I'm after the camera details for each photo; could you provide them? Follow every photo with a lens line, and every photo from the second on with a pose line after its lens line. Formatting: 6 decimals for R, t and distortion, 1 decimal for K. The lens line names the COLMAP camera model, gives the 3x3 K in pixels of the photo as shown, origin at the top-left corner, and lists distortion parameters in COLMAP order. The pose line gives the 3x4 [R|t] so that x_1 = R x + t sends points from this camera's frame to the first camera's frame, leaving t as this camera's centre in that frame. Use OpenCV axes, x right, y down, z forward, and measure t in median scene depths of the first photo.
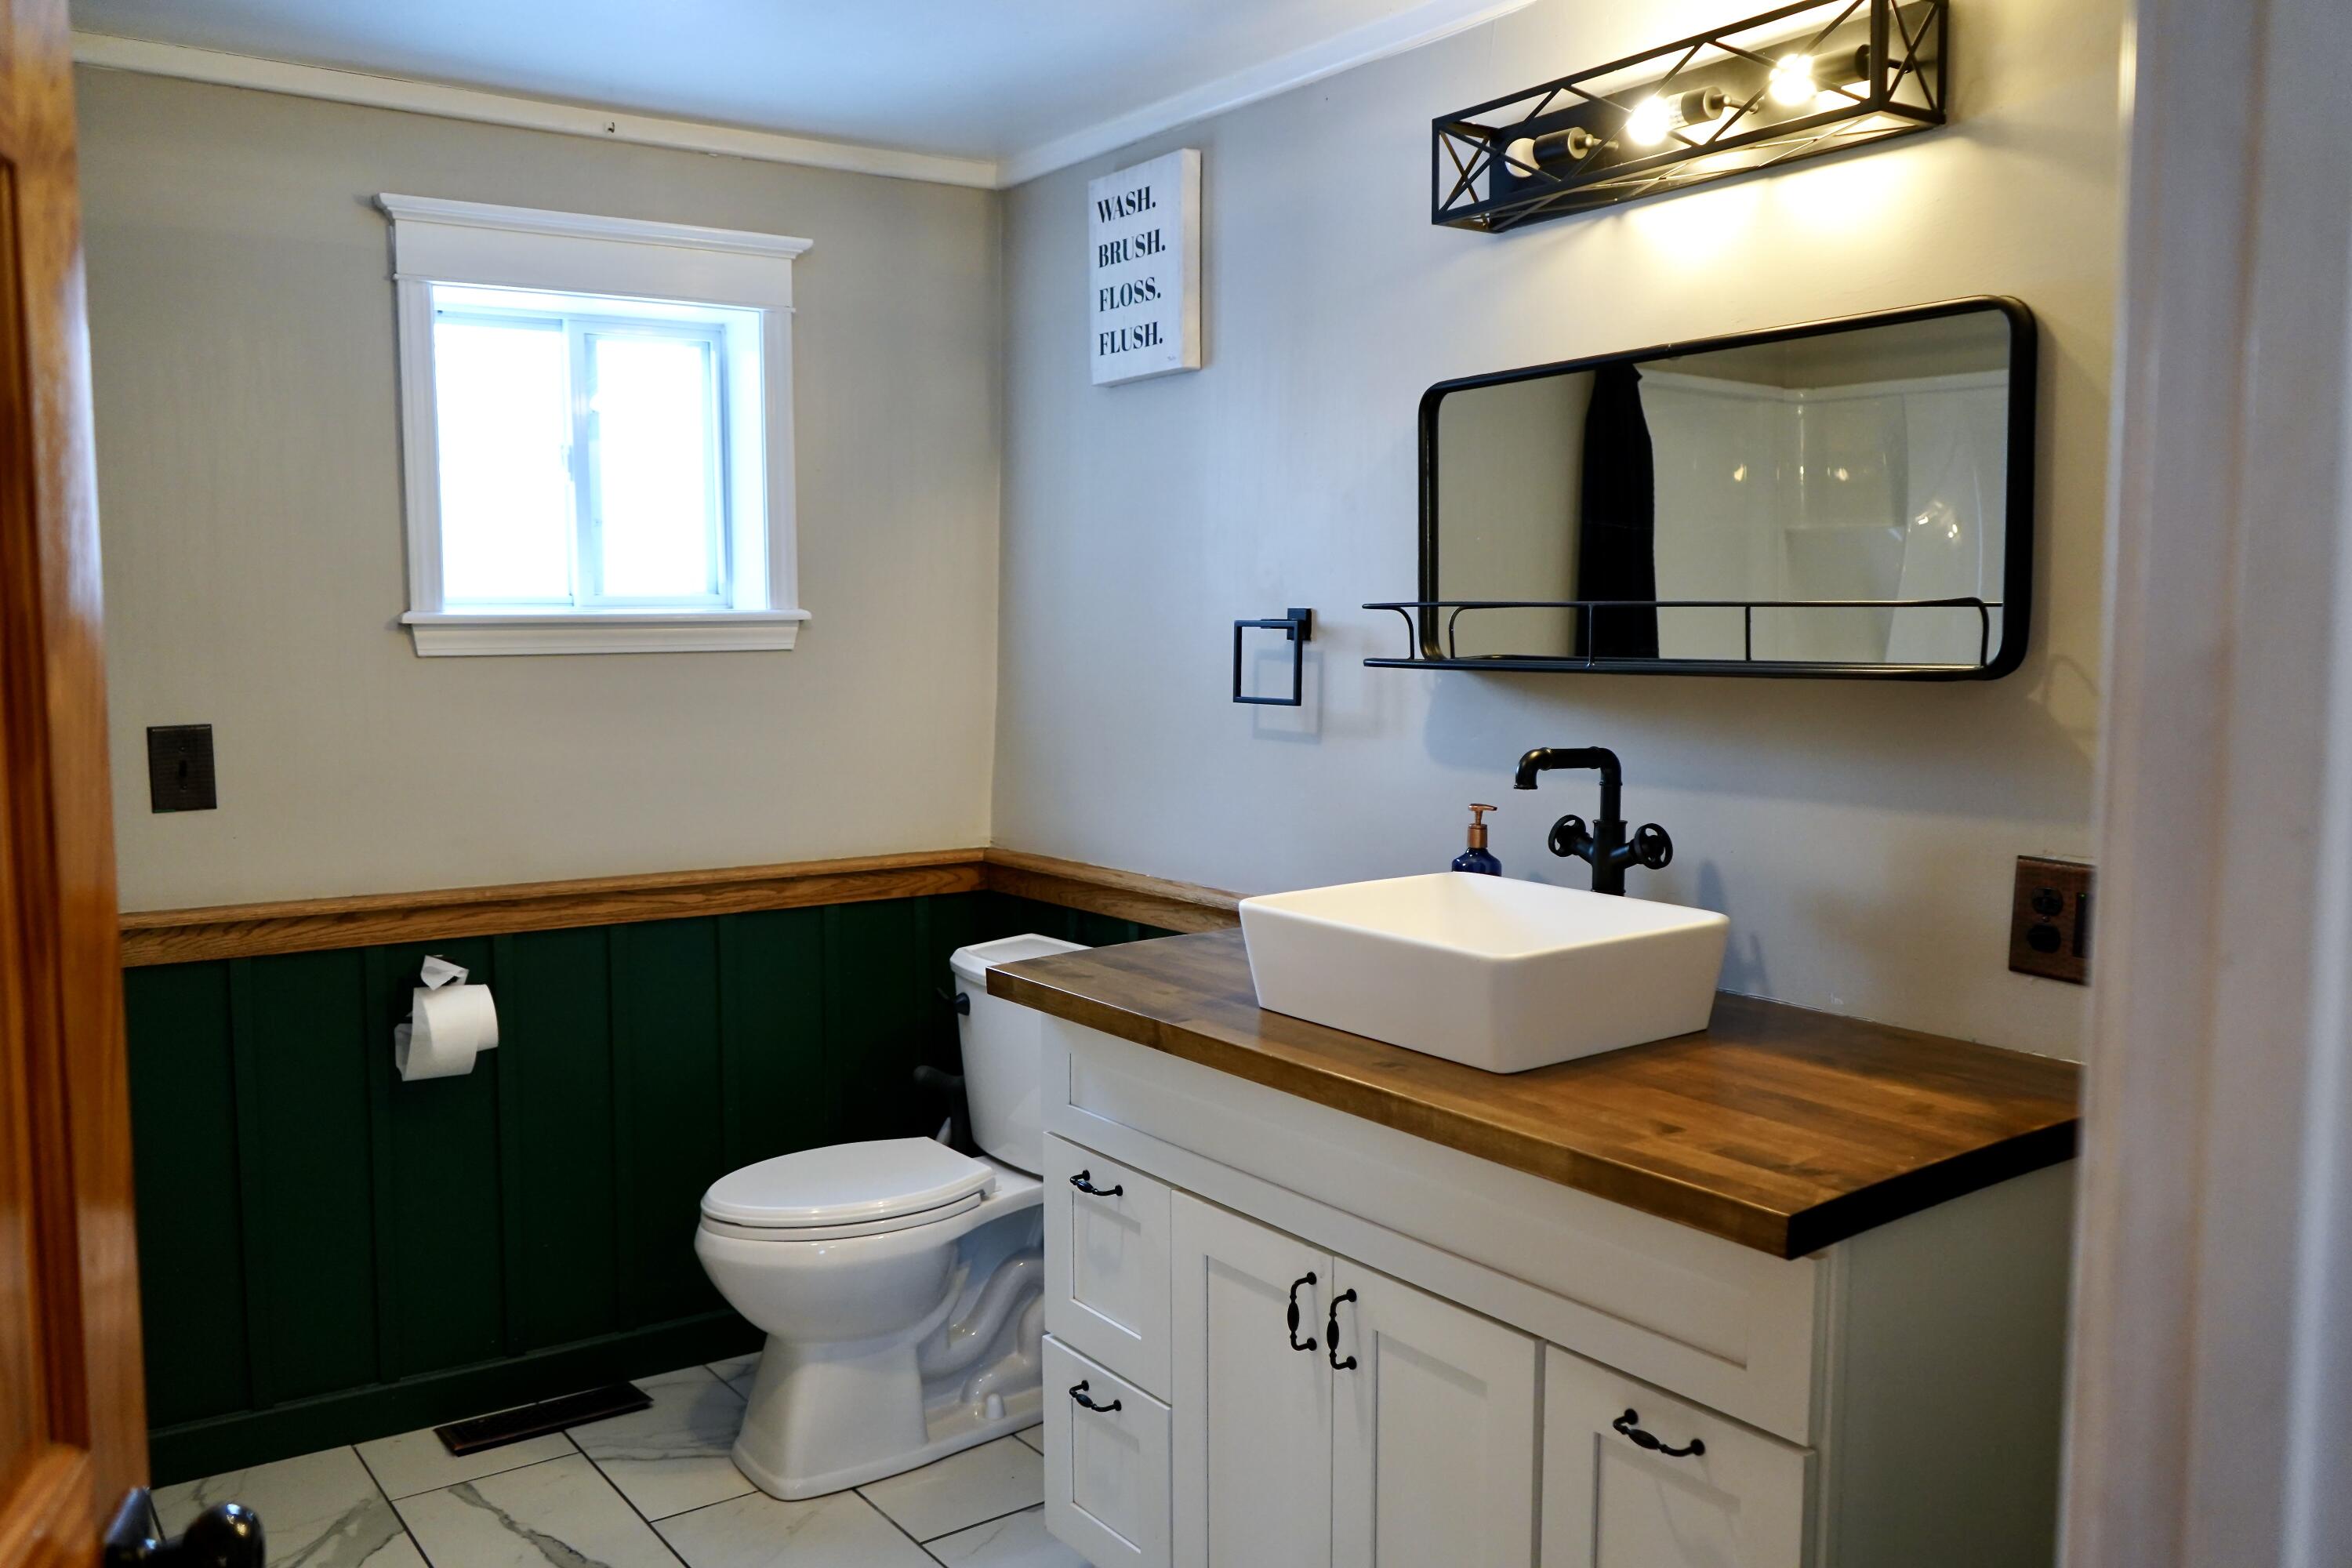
lens RADIAL K [[1930.6, 0, 1164.0], [0, 1930.6, 786.2], [0, 0, 1]] dist [-0.019135, 0.018019]
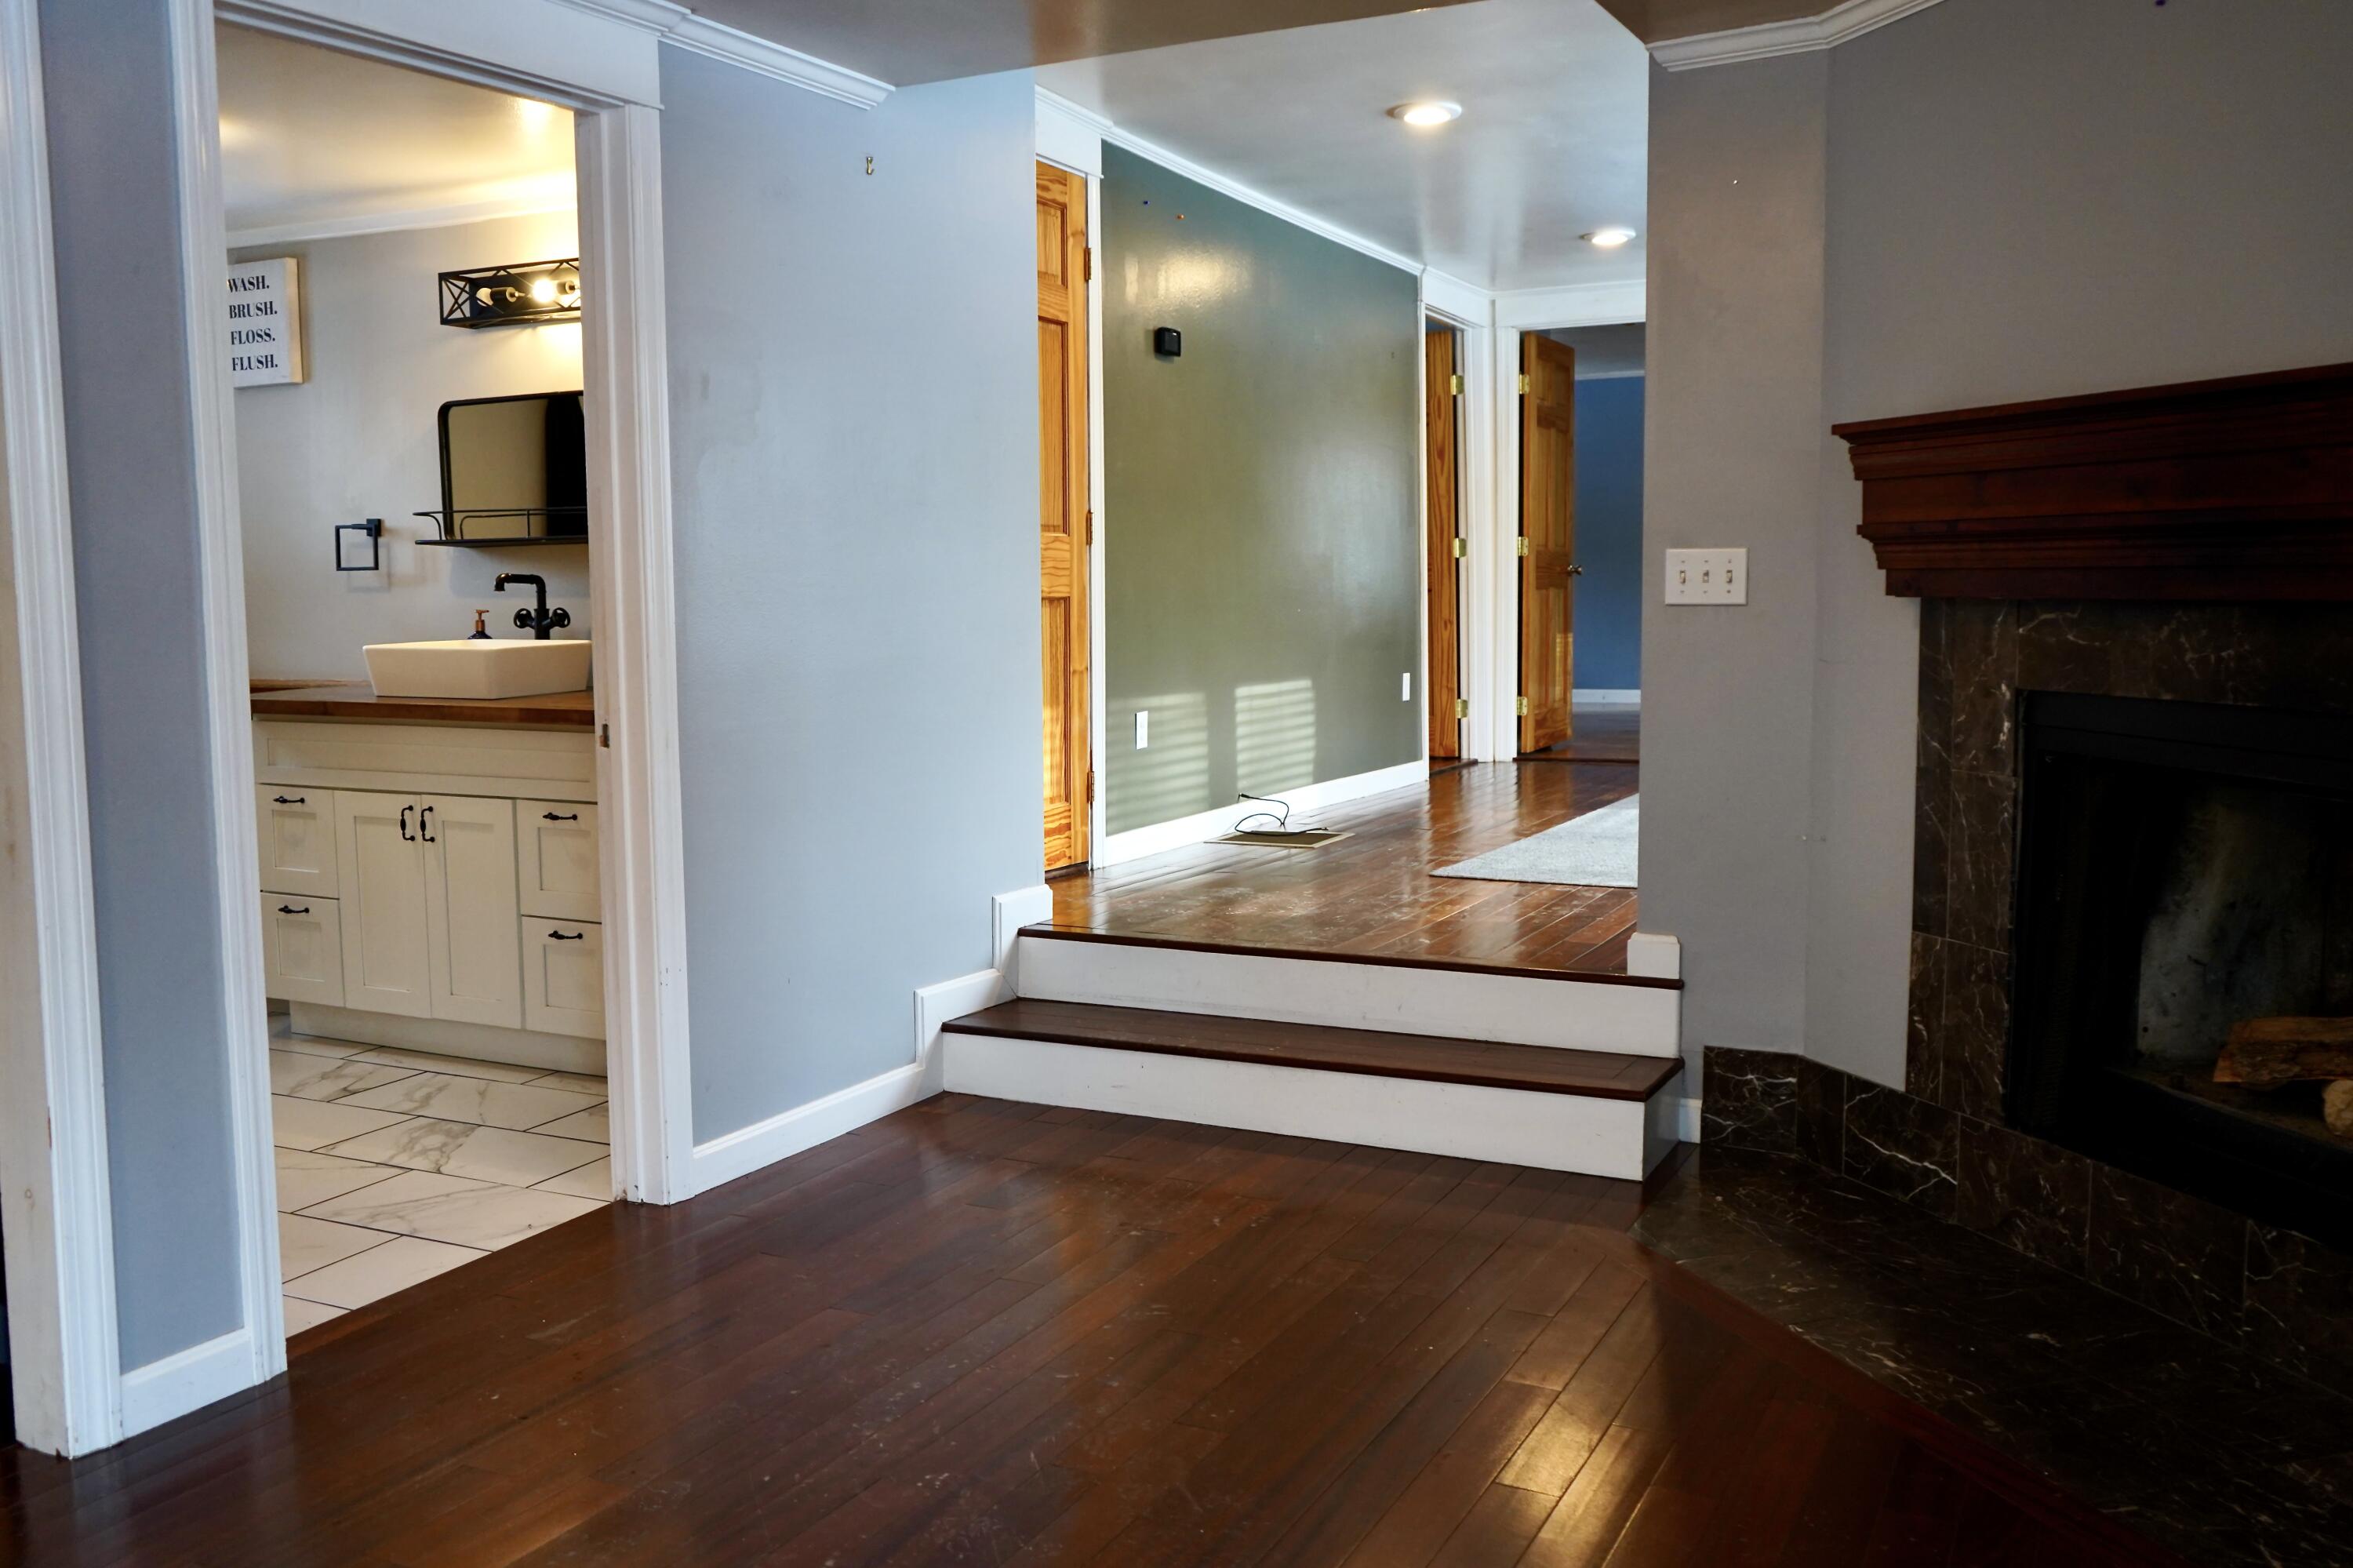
lens RADIAL K [[1931.5, 0, 1173.6], [0, 1931.5, 777.5], [0, 0, 1]] dist [-0.019135, 0.018019]
pose [[0.877548, -0.050642, 0.476807, -0.168819], [0.047766, 0.998693, 0.018161, 0.179194], [-0.477104, 0.006838, 0.878820, -1.109102]]
